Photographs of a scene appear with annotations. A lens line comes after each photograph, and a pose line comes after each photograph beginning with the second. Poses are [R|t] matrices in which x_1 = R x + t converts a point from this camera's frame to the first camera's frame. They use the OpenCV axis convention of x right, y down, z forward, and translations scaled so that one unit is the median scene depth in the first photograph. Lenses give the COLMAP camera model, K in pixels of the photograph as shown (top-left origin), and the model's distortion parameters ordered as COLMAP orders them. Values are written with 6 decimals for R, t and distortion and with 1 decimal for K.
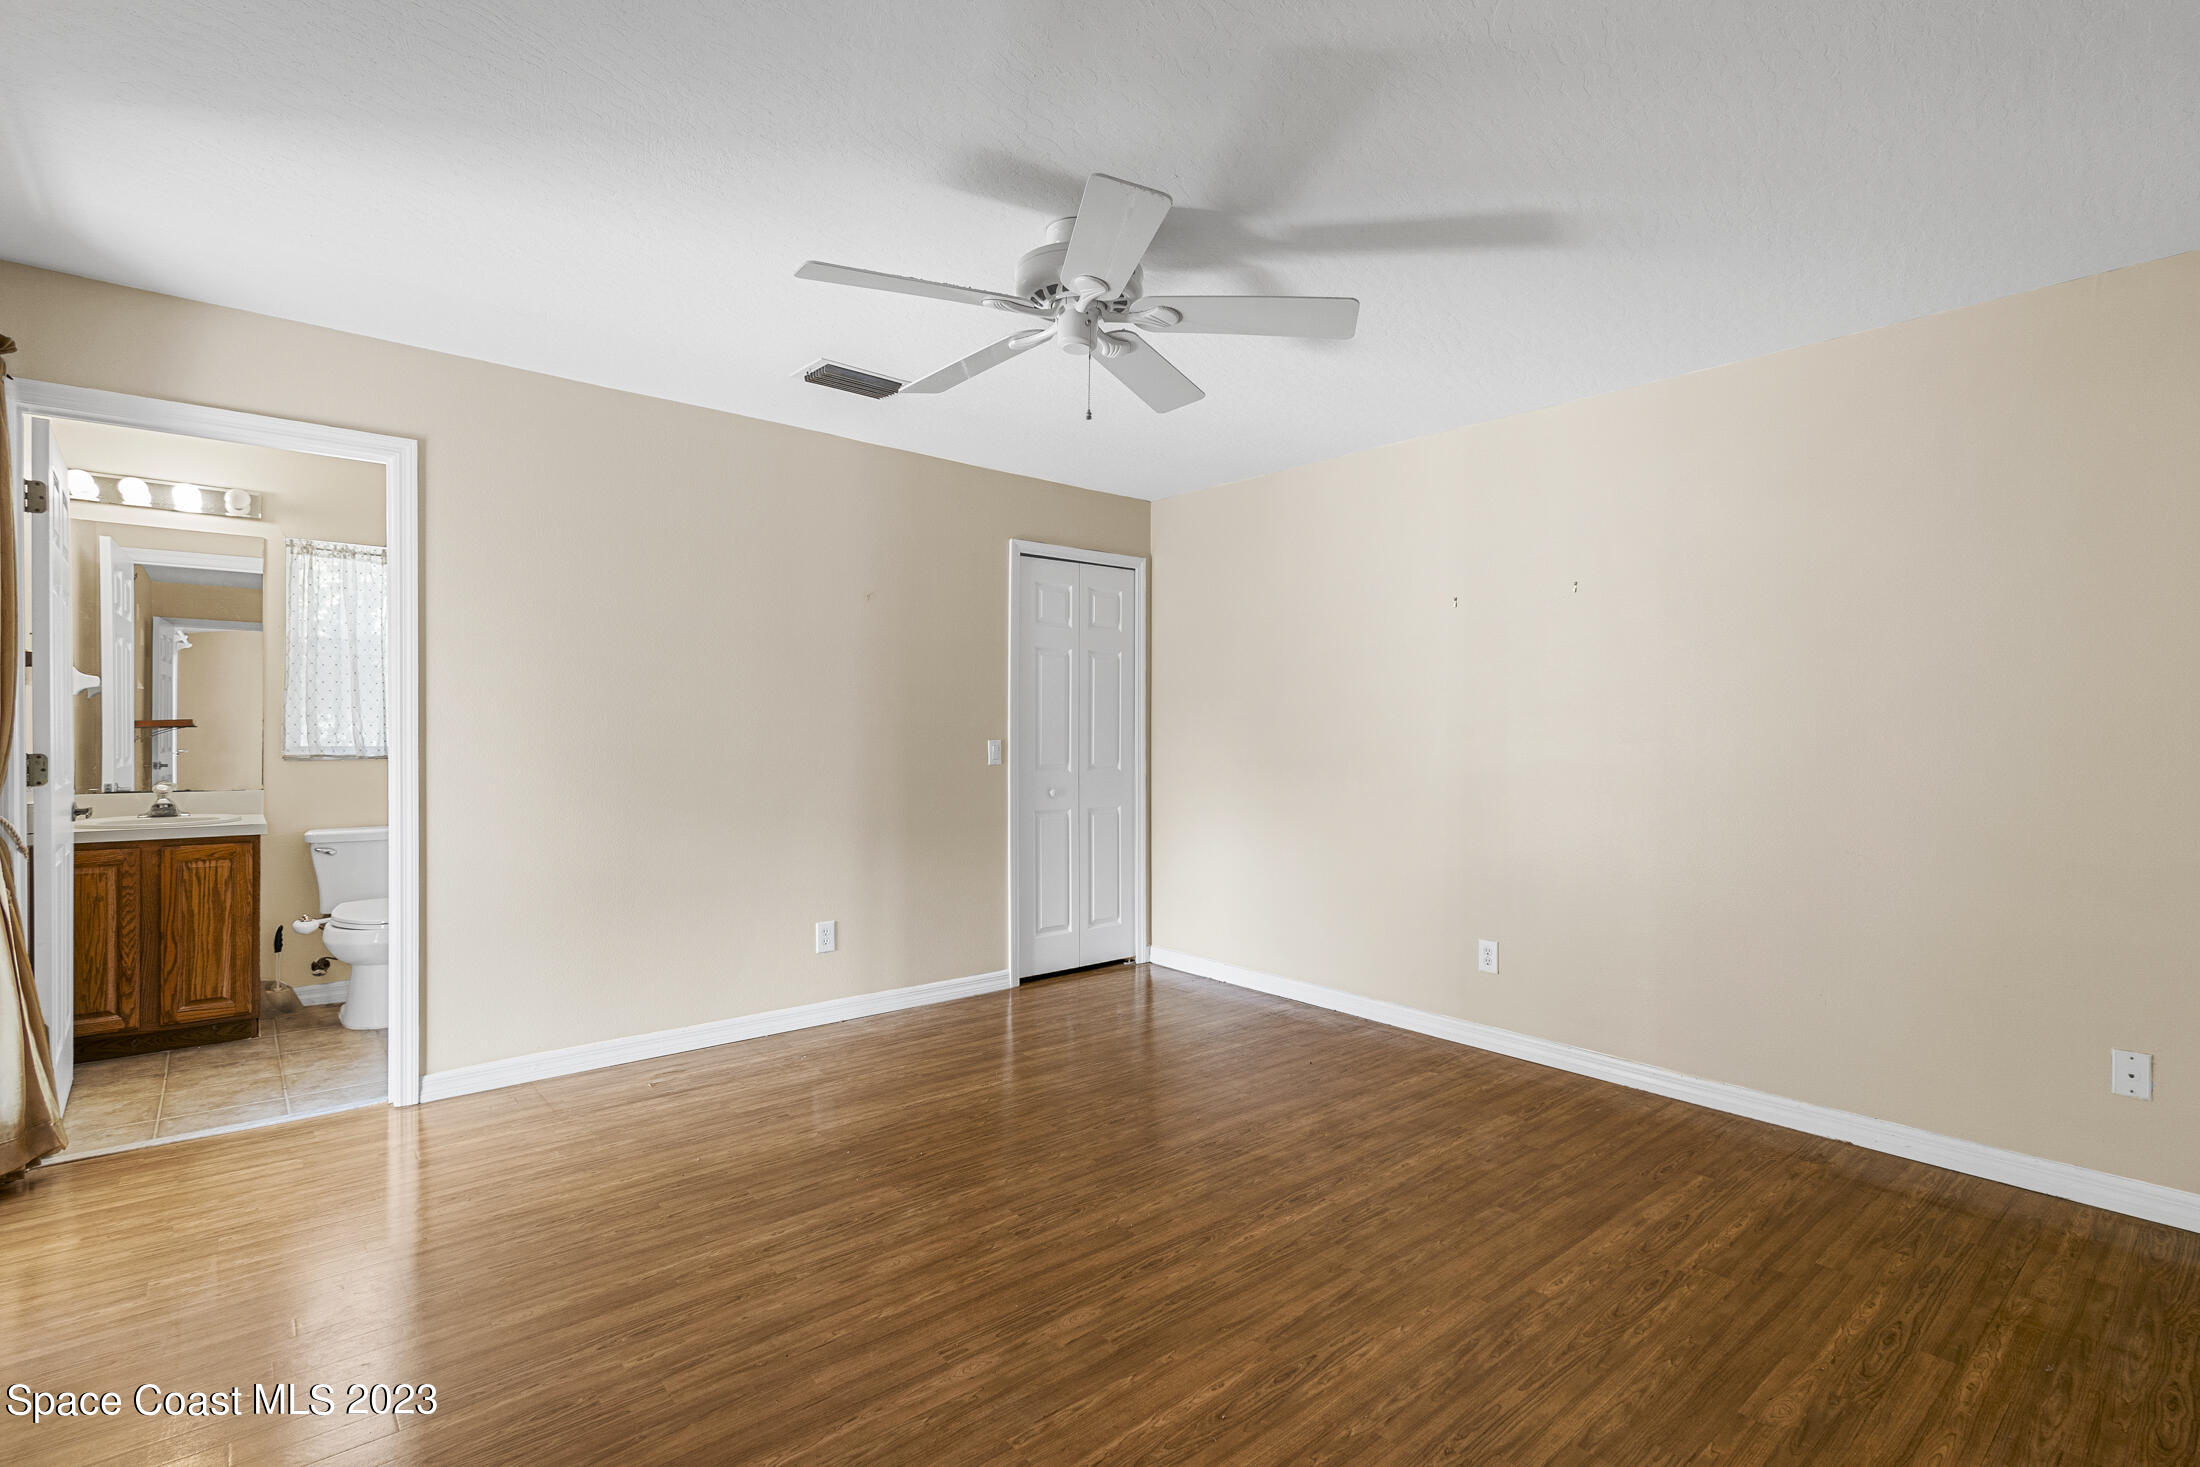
lens RADIAL K [[1017.3, 0, 1099.8], [0, 1017.3, 721.7], [0, 0, 1]] dist [0.010771, -0.004069]
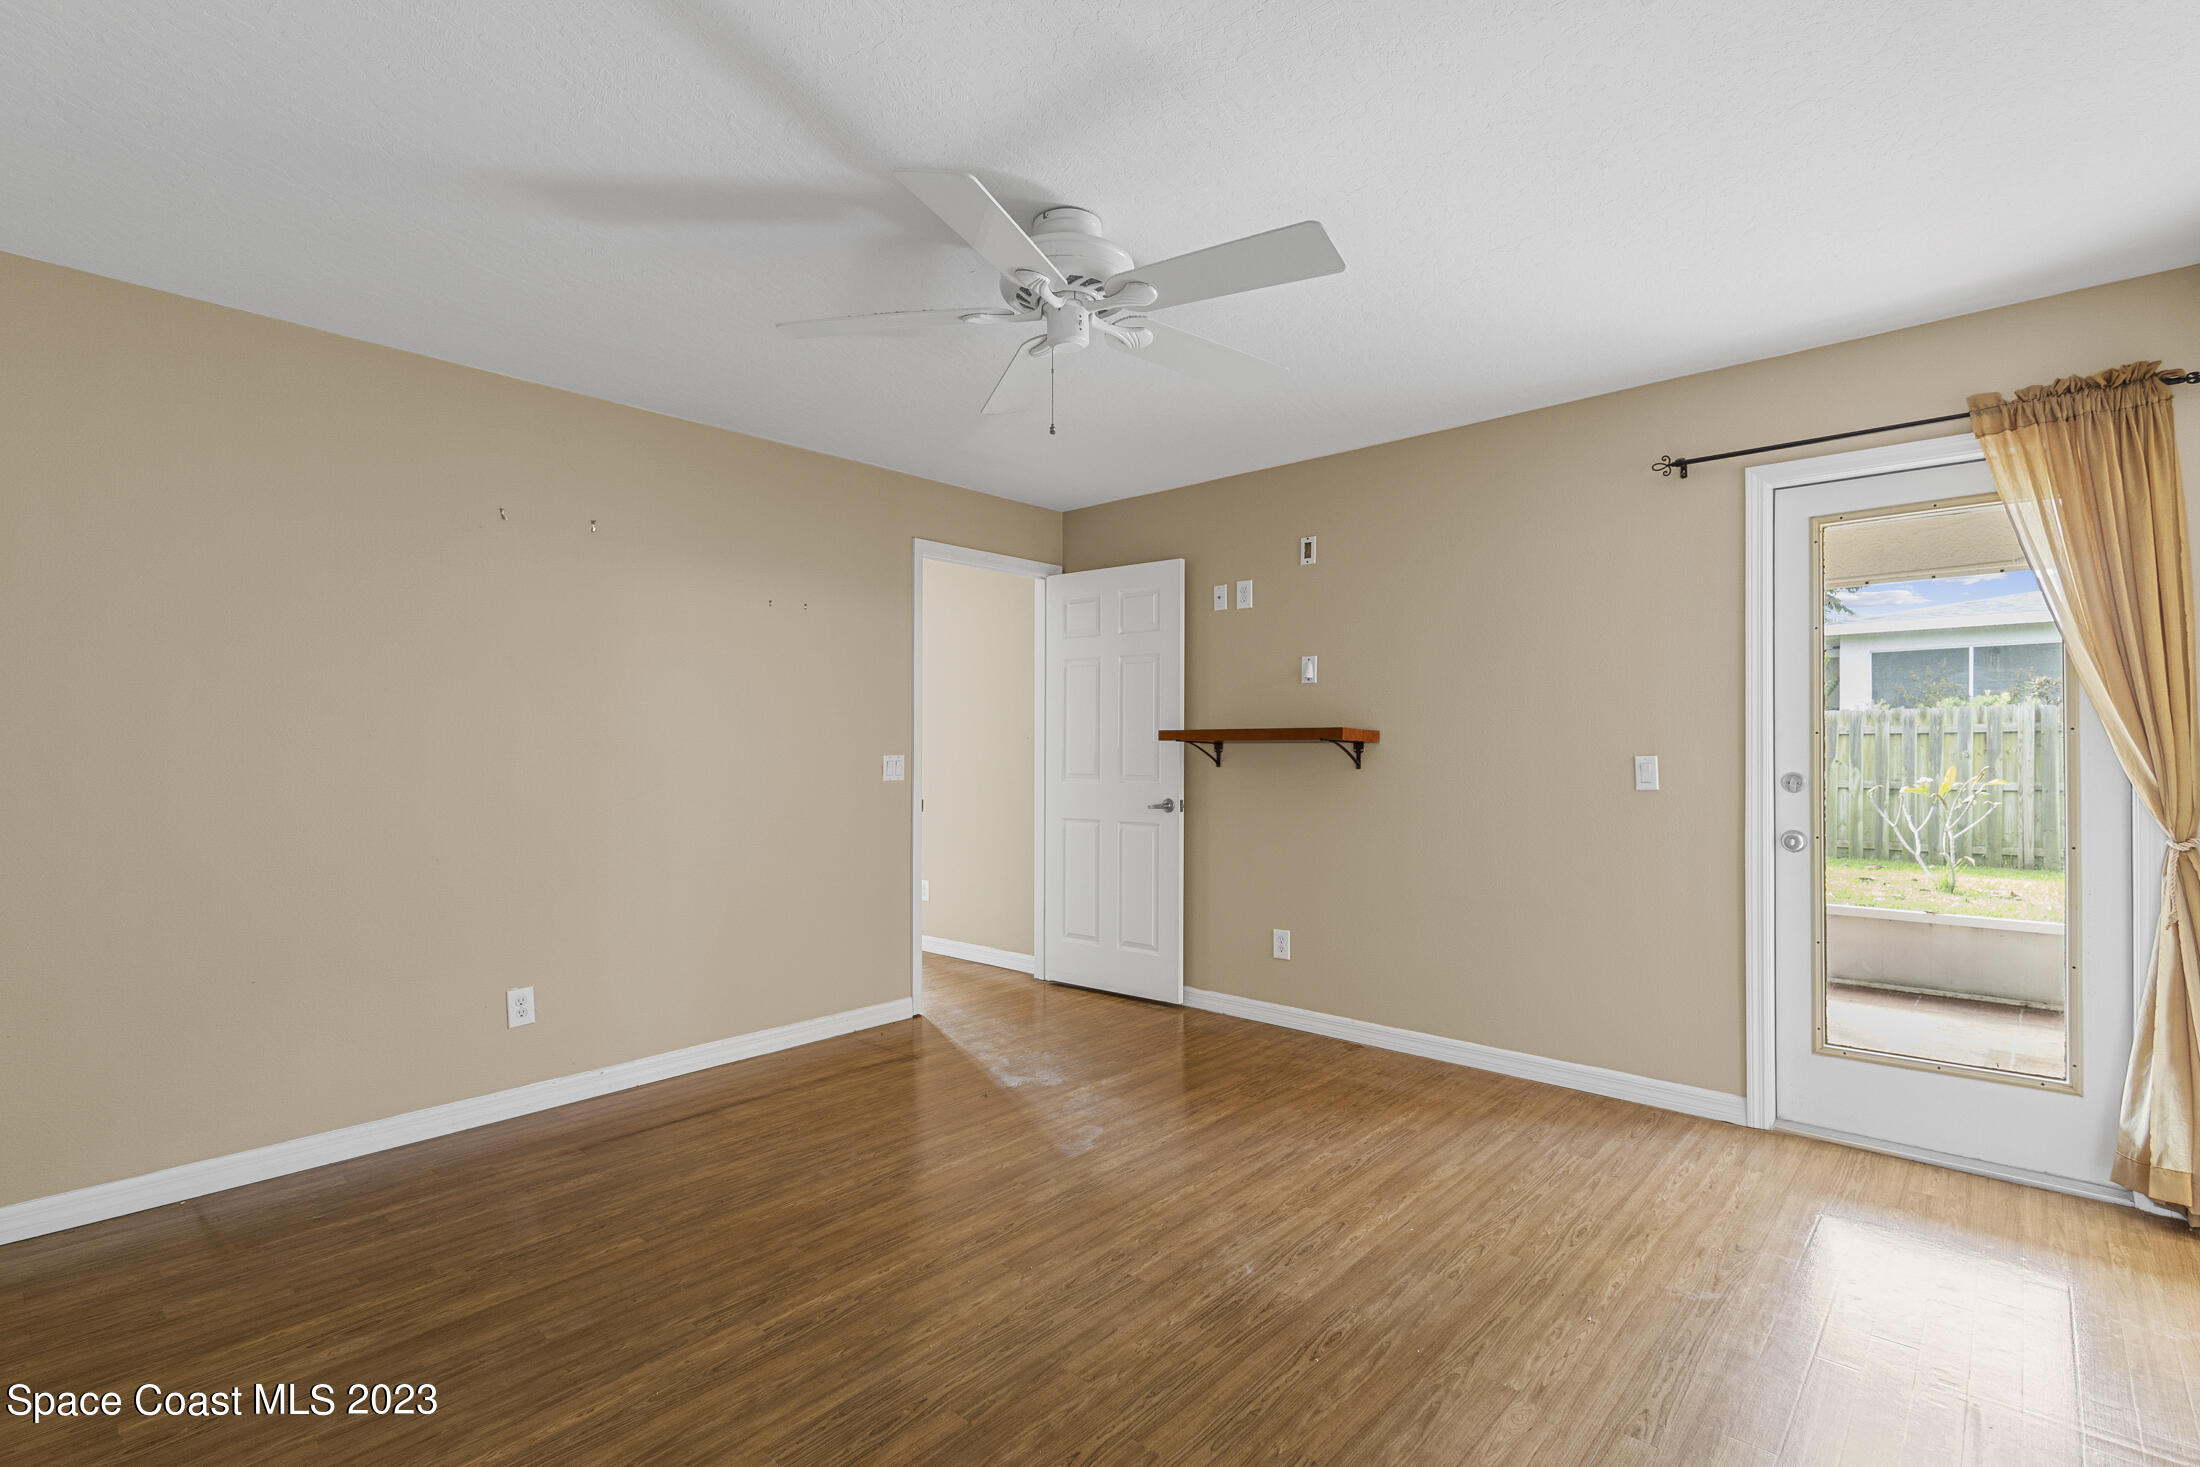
lens RADIAL K [[1017.3, 0, 1088.6], [0, 1017.3, 750.0], [0, 0, 1]] dist [0.010771, -0.004069]
pose [[-0.991773, -0.003986, -0.127945, 0.080587], [-0.003109, 0.999970, -0.007050, 0.021138], [0.127970, -0.006594, -0.991756, 2.004542]]
